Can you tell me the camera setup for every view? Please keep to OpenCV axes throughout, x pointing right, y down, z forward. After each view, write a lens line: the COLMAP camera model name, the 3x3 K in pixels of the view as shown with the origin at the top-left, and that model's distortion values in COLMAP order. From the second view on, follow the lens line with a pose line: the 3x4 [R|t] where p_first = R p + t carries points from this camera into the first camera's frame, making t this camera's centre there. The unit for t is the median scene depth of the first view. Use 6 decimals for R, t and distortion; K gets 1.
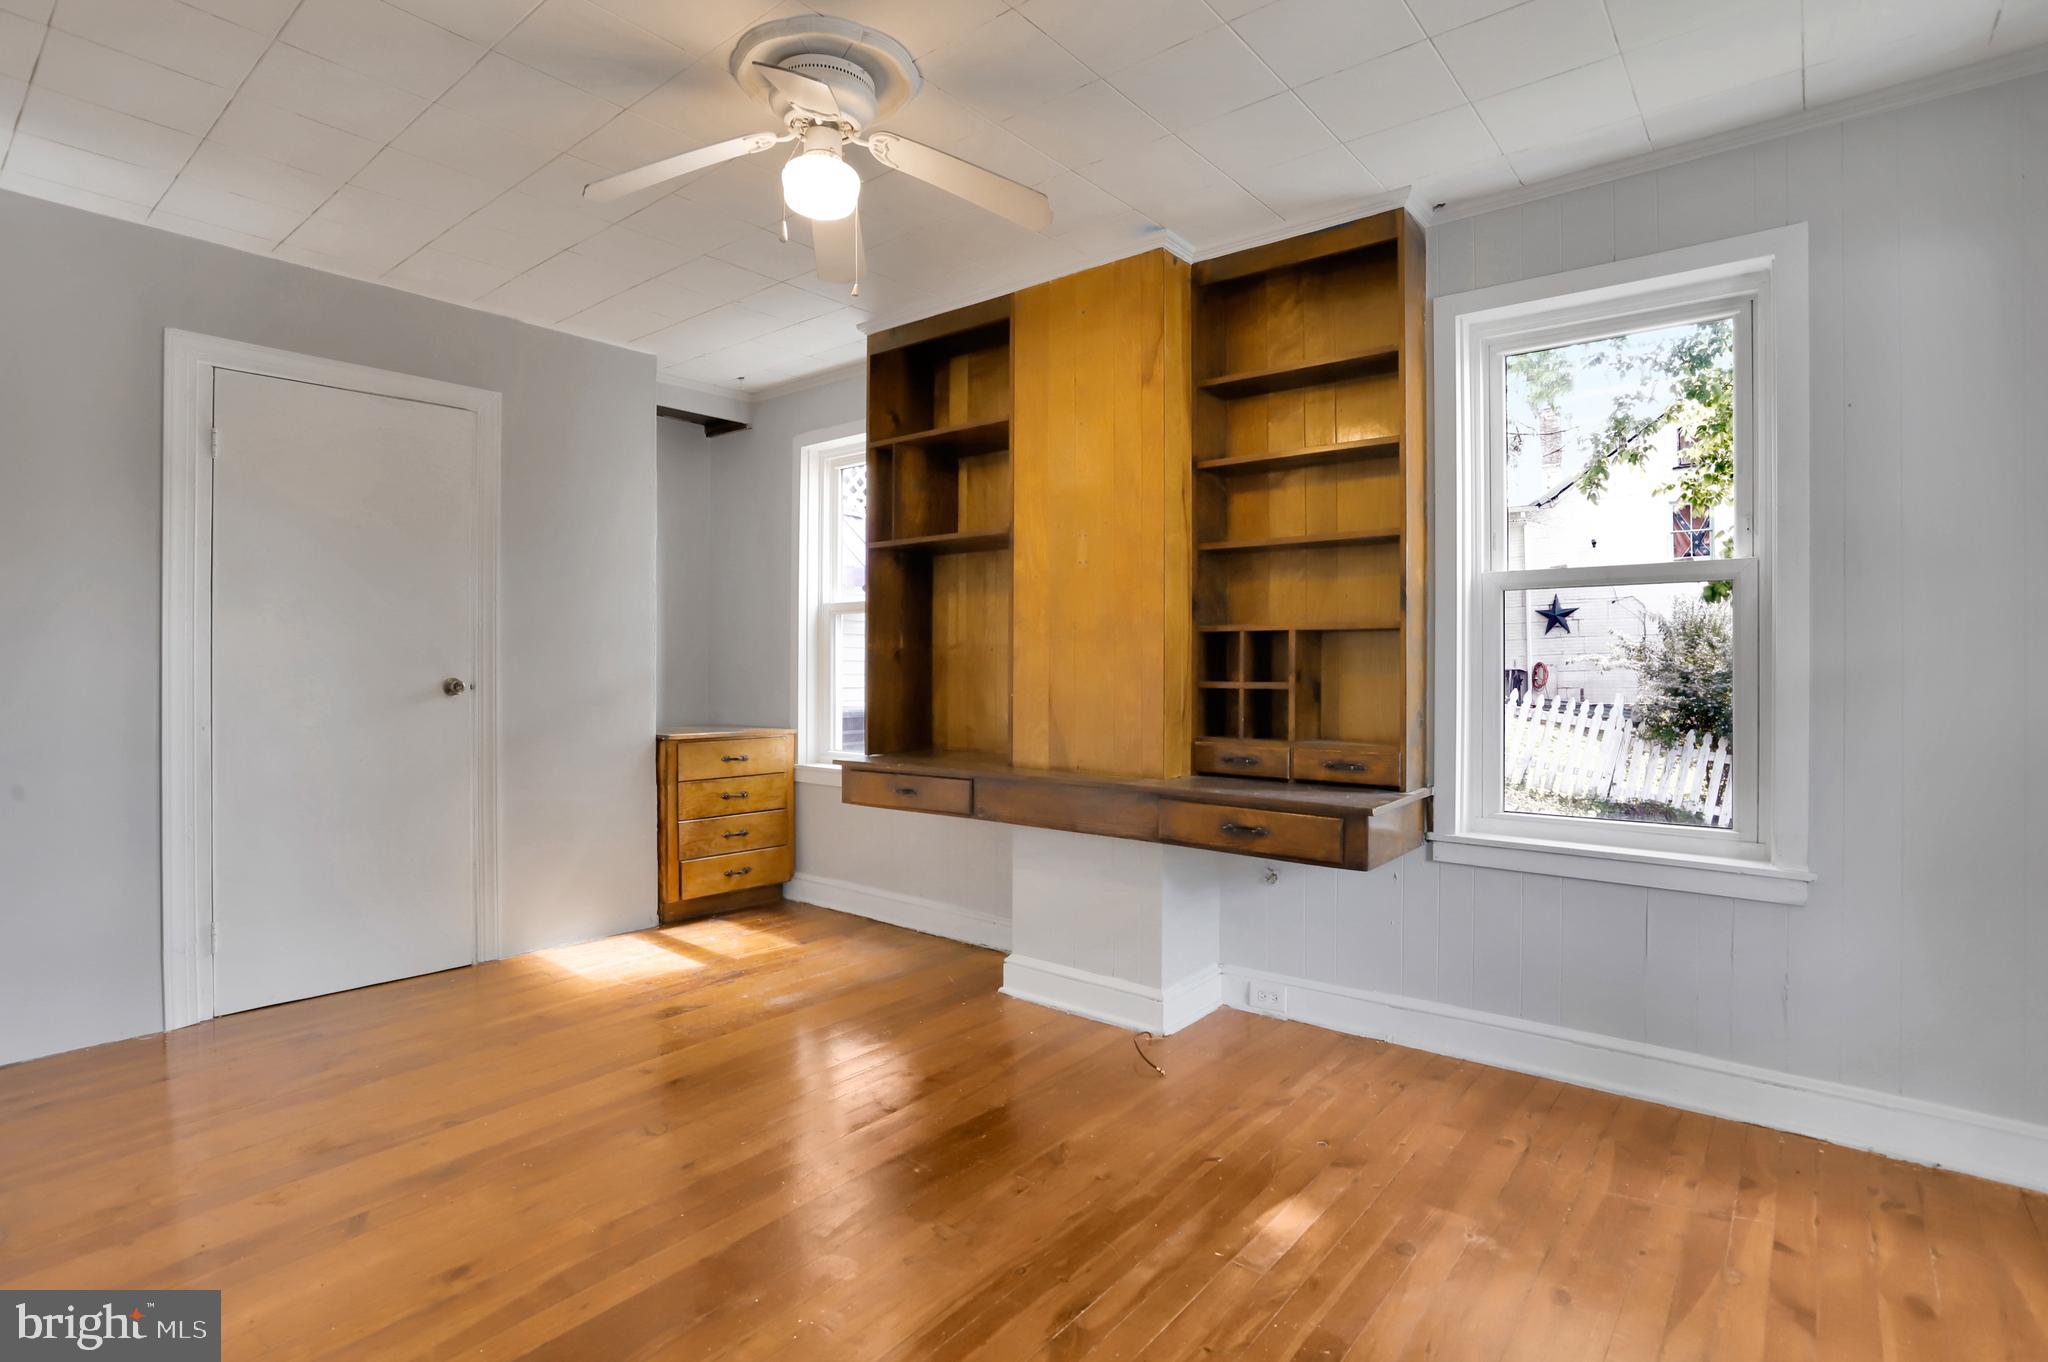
lens RADIAL K [[1016.1, 0, 1053.4], [0, 1016.1, 652.1], [0, 0, 1]] dist [-0.024845, 0.000650]
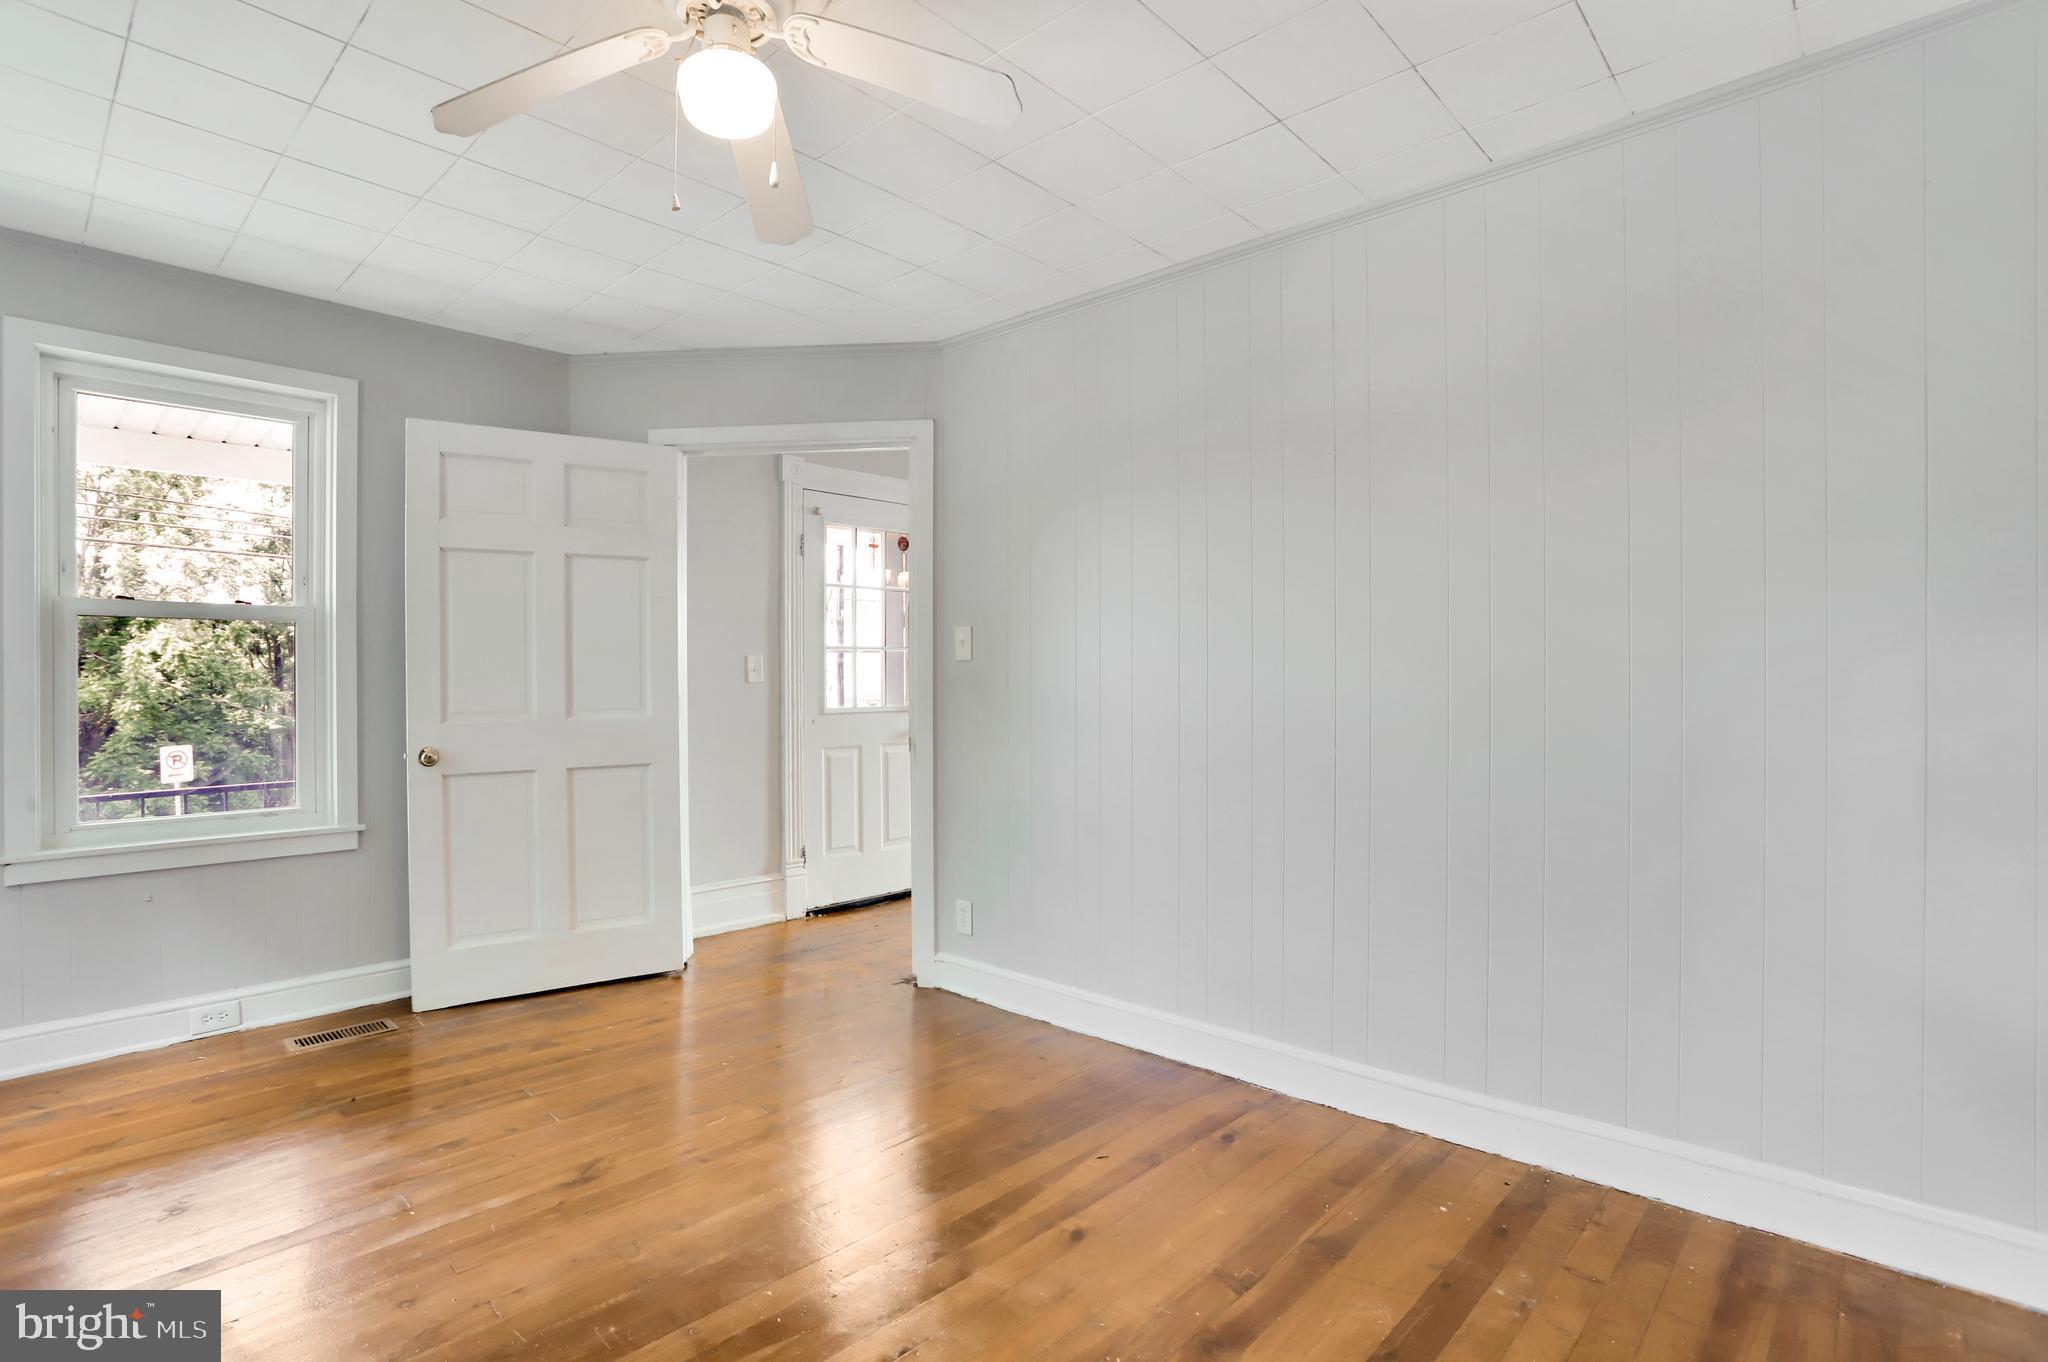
lens RADIAL K [[1003.5, 0, 1020.3], [0, 1003.5, 671.9], [0, 0, 1]] dist [-0.056821, 0.023479]
pose [[-0.997738, -0.001118, 0.067210, -0.360810], [-0.002032, 0.999906, -0.013534, 0.003248], [-0.067188, -0.013640, -0.997647, 1.264802]]
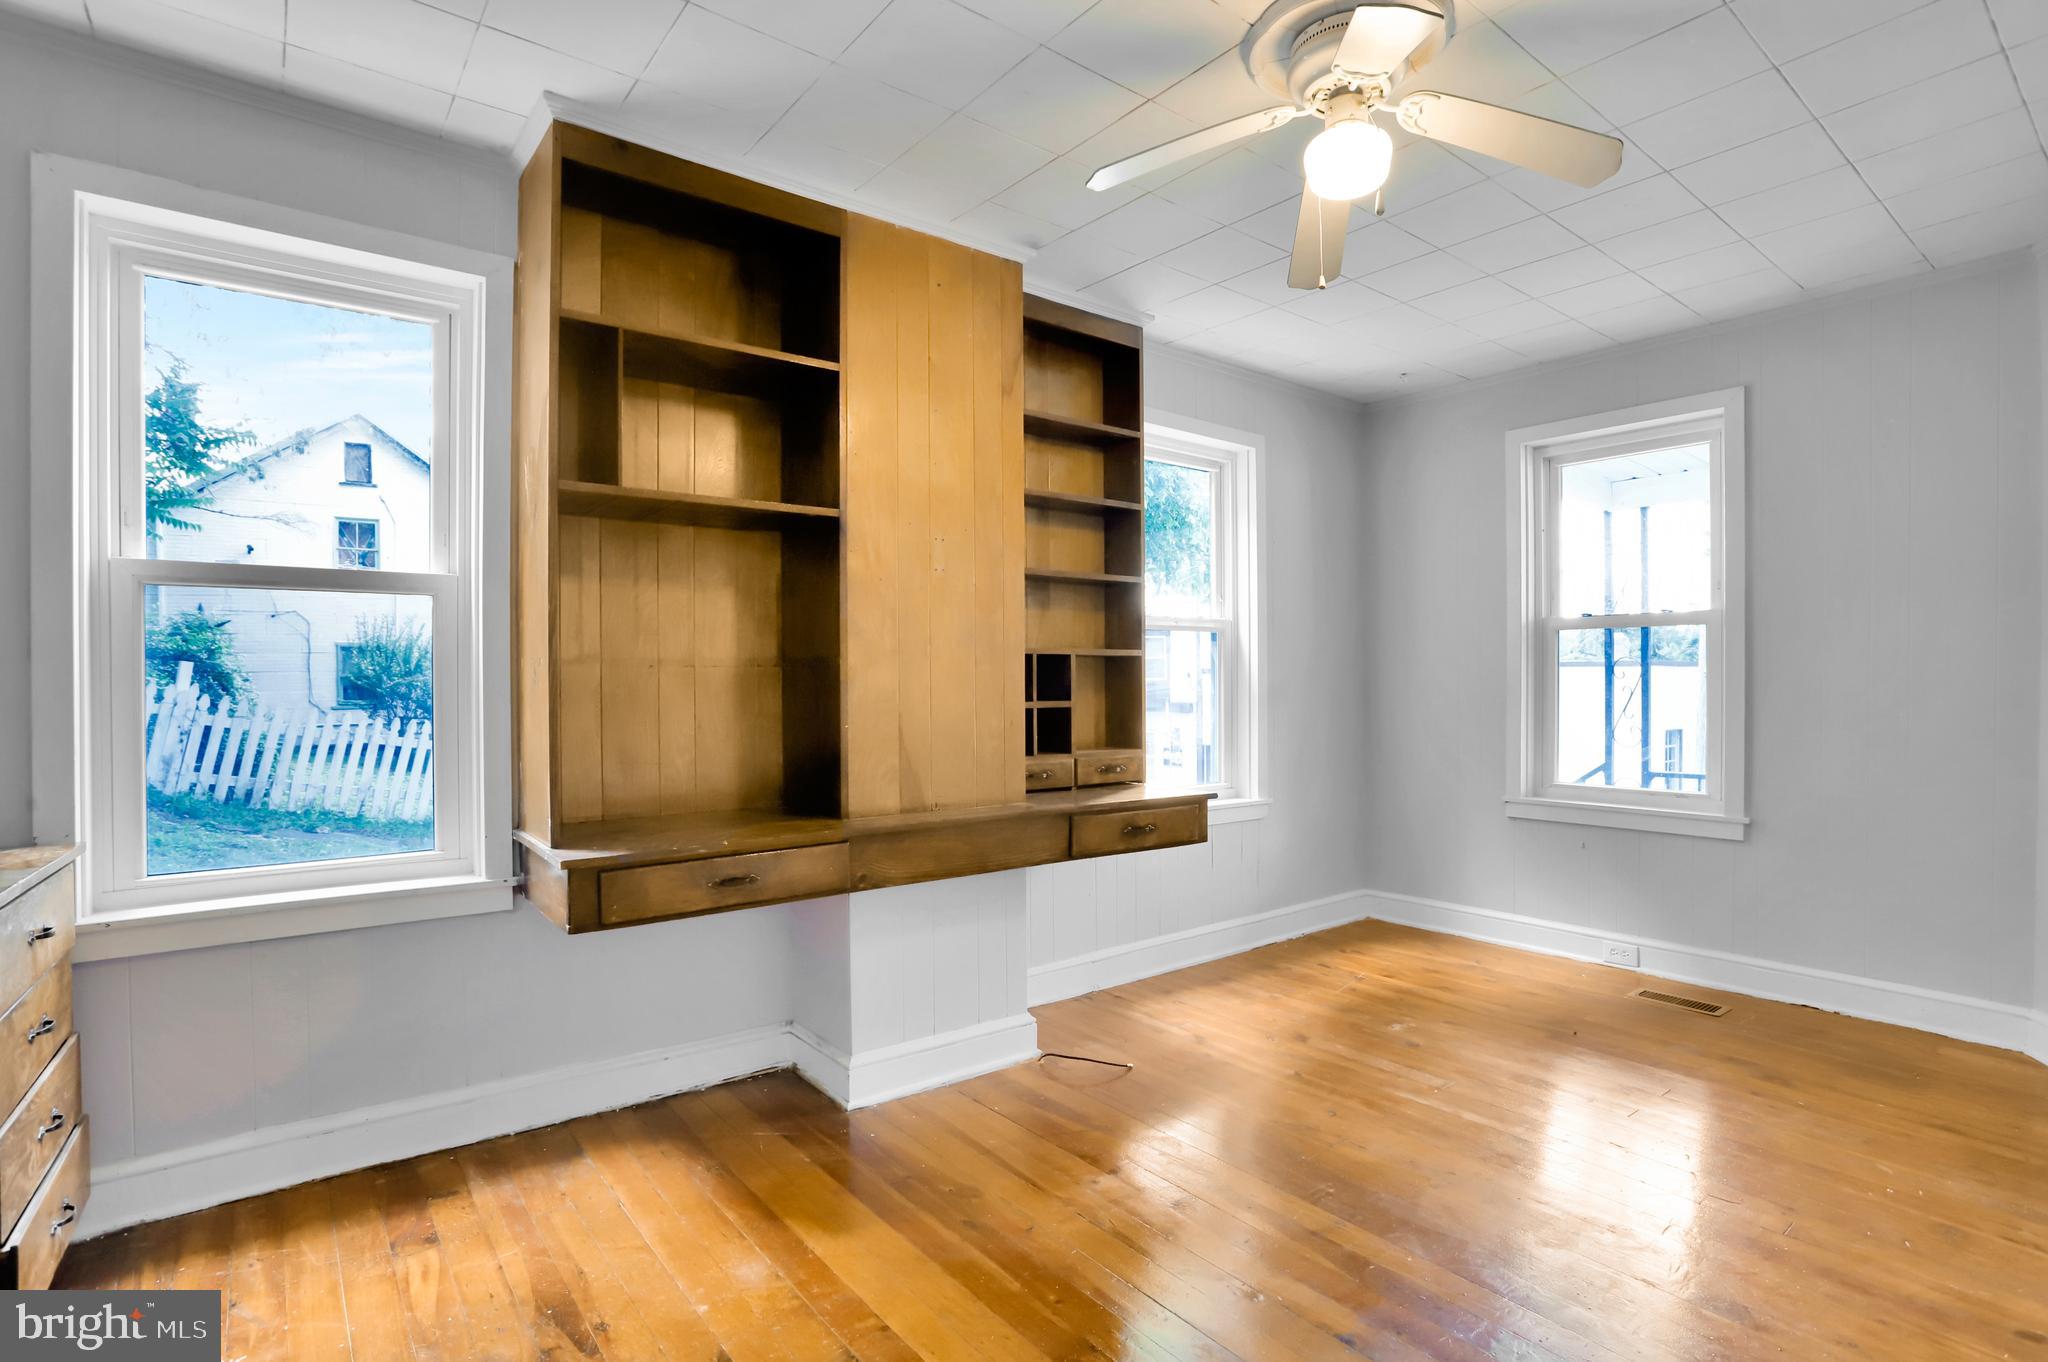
lens RADIAL K [[1003.5, 0, 1020.3], [0, 1003.5, 671.9], [0, 0, 1]] dist [-0.056821, 0.023479]
pose [[0.233787, 0.006191, 0.972268, -0.836004], [-0.006209, 0.999969, -0.004874, 0.004062], [-0.972268, -0.004897, 0.233818, 0.770044]]
